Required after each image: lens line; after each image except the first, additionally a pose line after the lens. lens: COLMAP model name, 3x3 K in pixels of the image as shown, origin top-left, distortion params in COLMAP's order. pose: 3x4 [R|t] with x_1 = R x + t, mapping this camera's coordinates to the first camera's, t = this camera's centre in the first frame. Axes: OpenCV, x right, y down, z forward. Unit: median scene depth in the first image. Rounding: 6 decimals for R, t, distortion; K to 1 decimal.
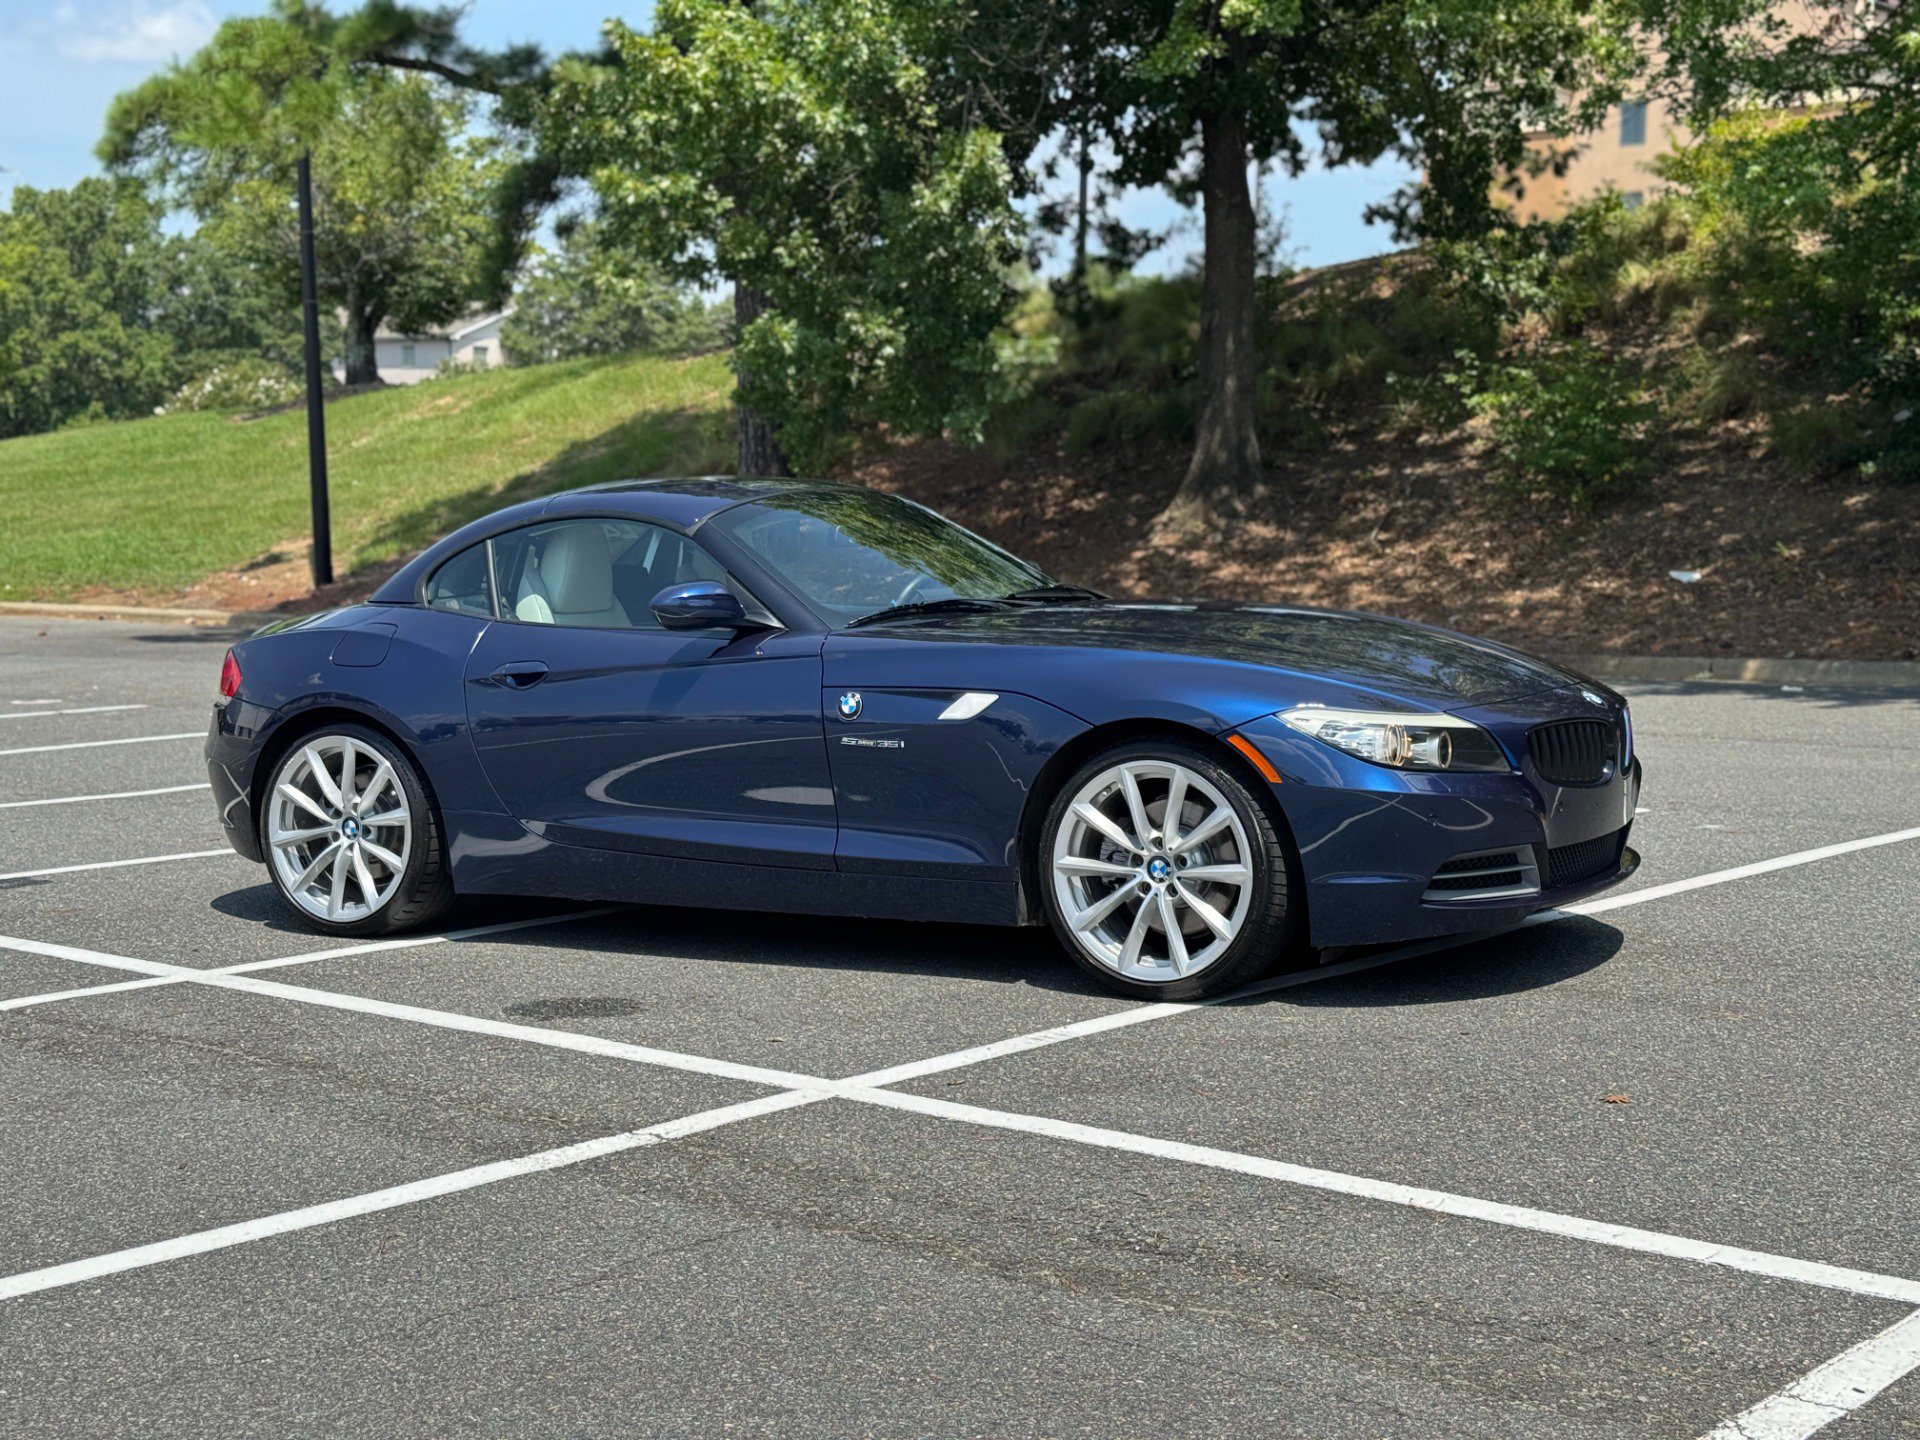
lens RADIAL K [[2666.5, 0, 960.0], [0, 2666.5, 720.0], [0, 0, 1]] dist [0.191850, -0.393677]
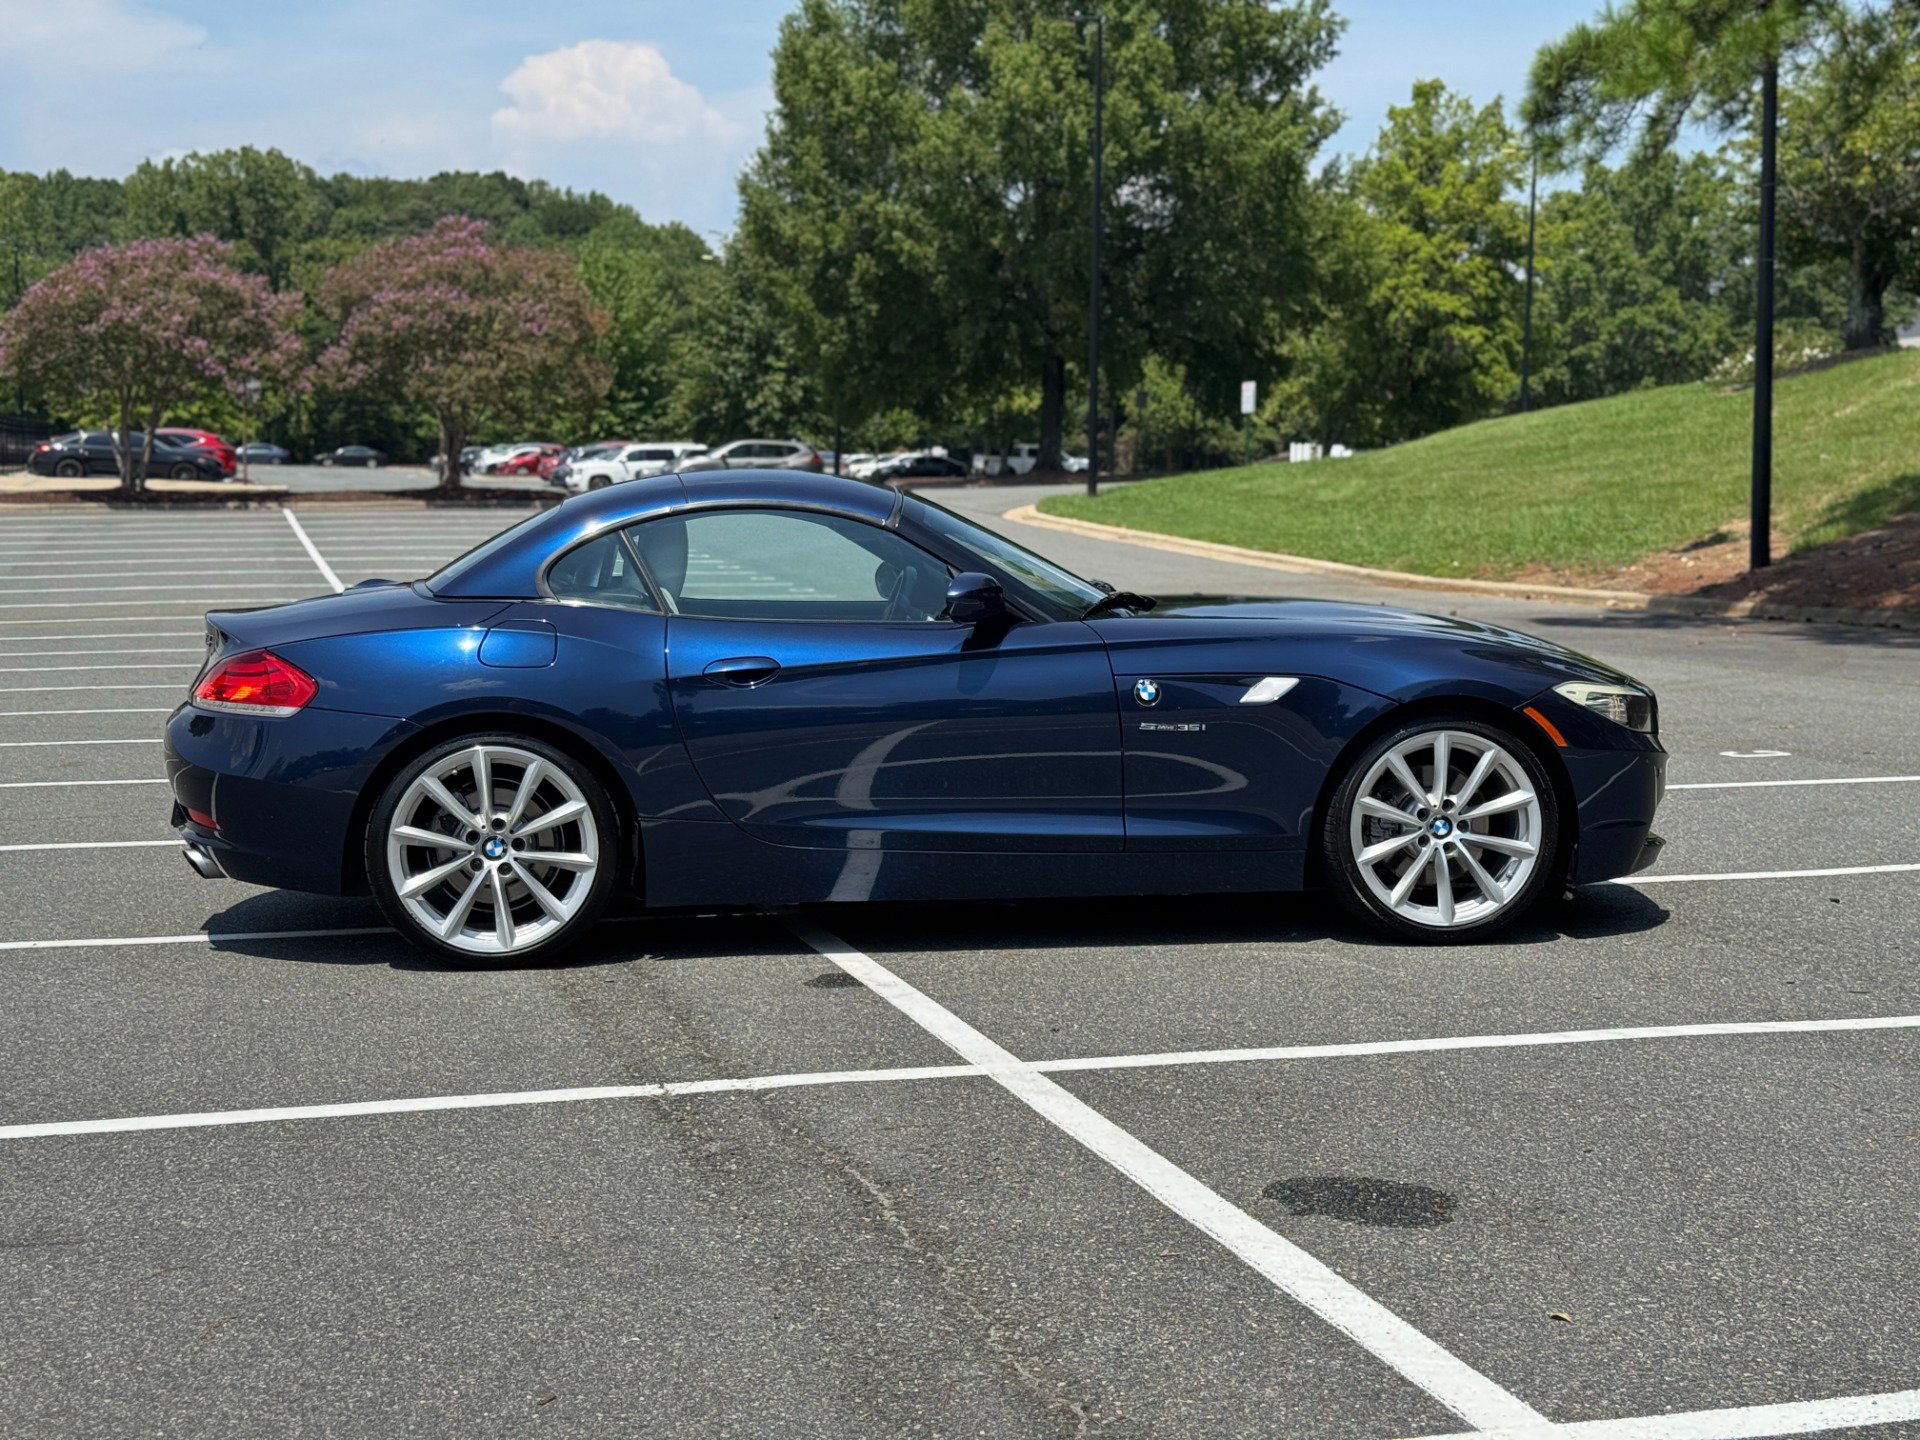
lens RADIAL K [[2666.5, 0, 960.0], [0, 2666.5, 720.0], [0, 0, 1]] dist [0.191850, -0.393677]
pose [[0.843927, 0.057651, -0.533352, 0.021160], [-0.052516, 0.998312, 0.024813, -0.004764], [0.533882, 0.007069, 0.845529, 0.049958]]
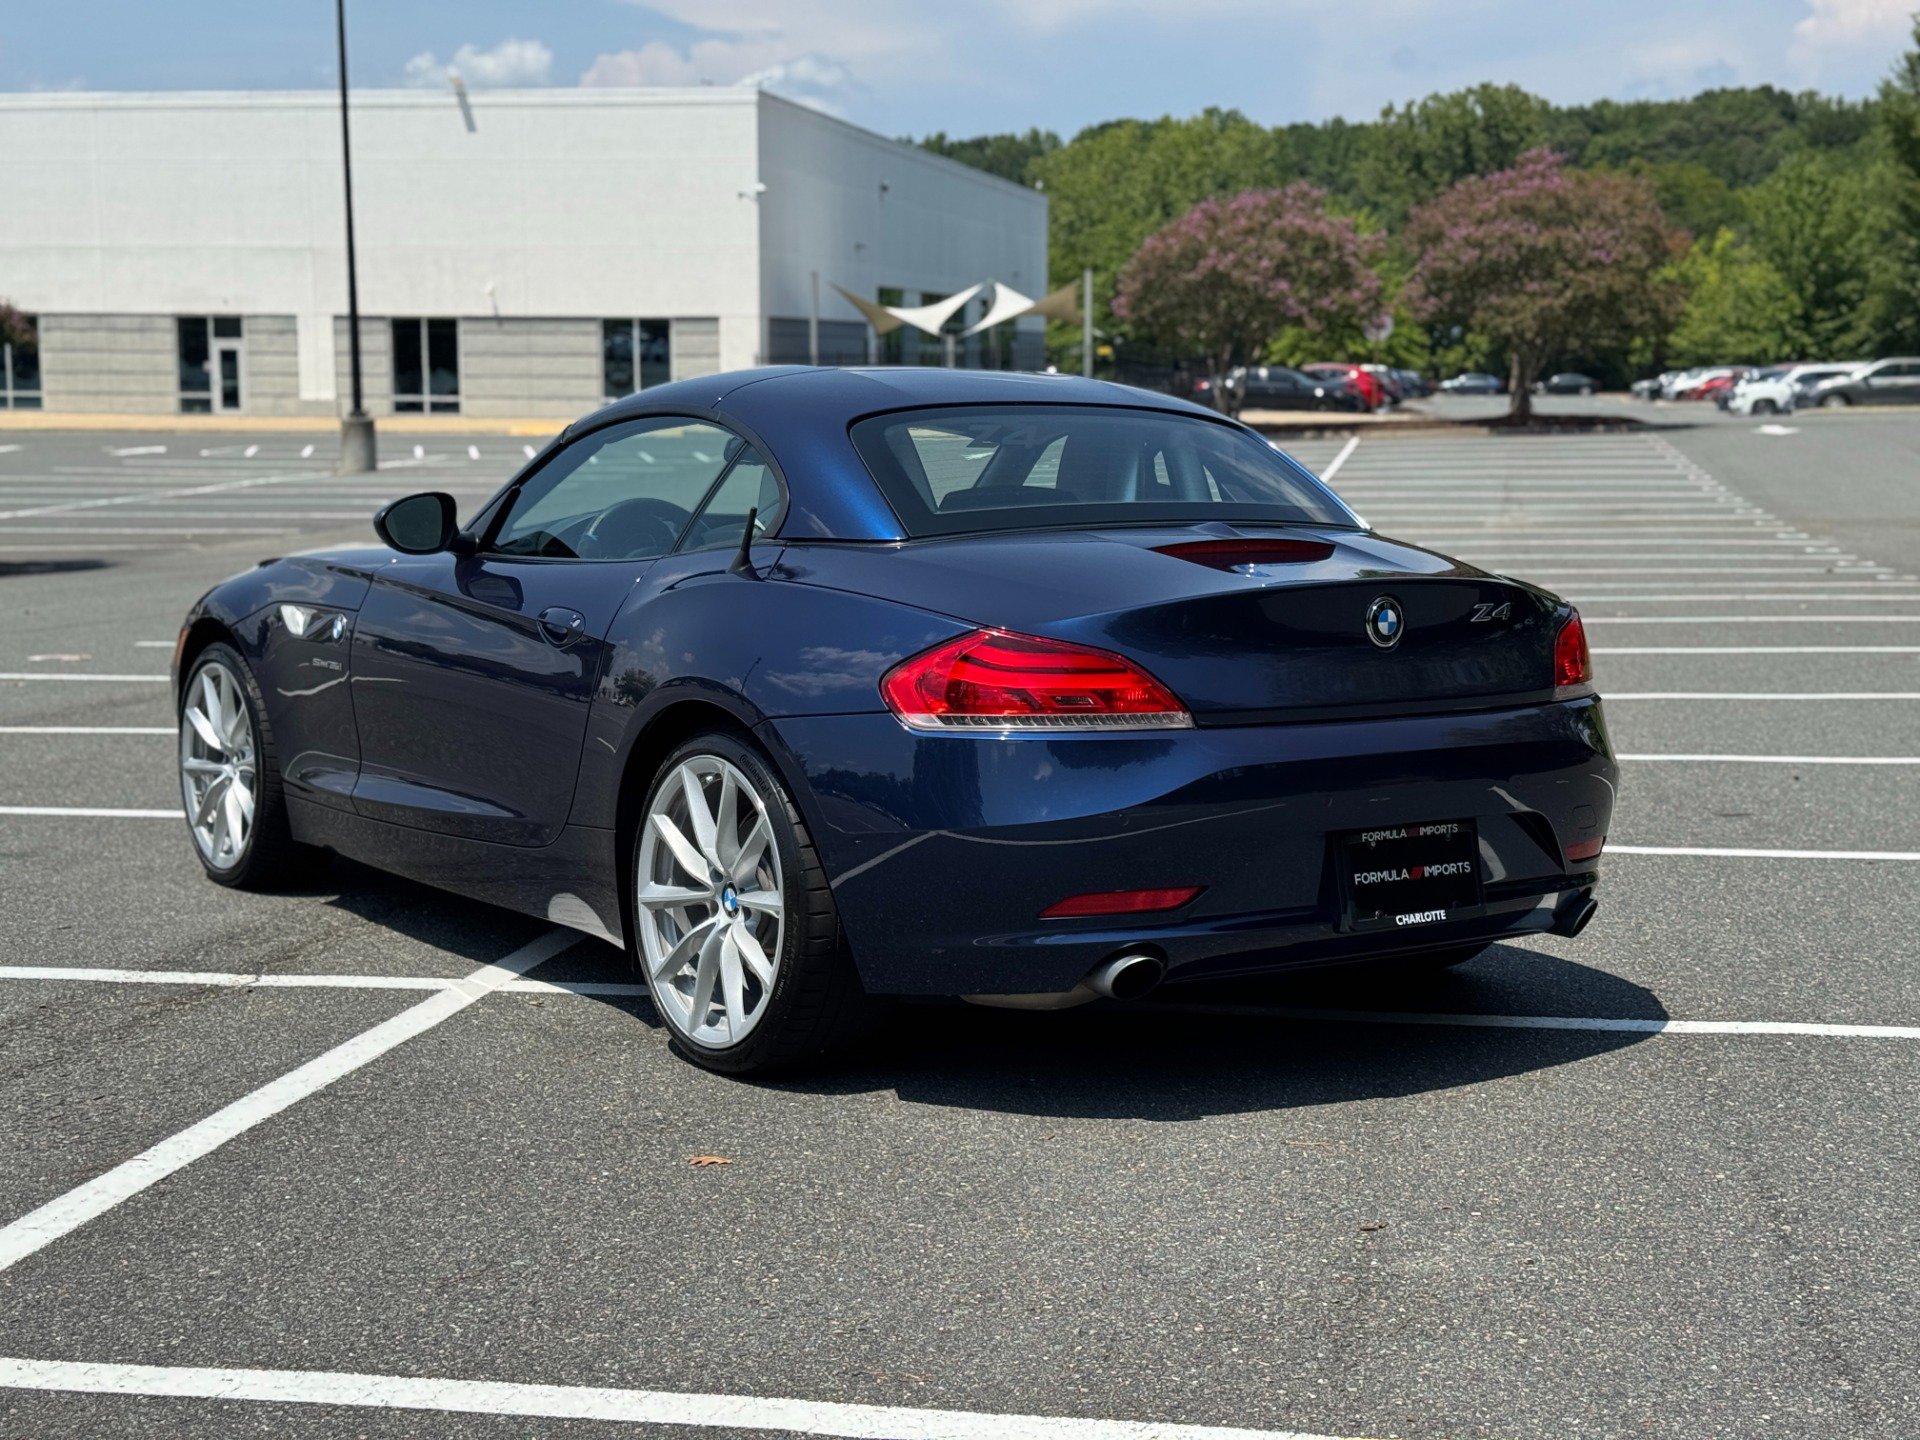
lens RADIAL K [[2664.0, 0, 967.8], [0, 2664.0, 725.5], [0, 0, 1]] dist [0.193908, -0.397797]
pose [[0.516823, 0.104685, -0.849668, 0.116119], [-0.067872, 0.994382, 0.081231, -0.007375], [0.853398, 0.015686, 0.521024, 0.077830]]
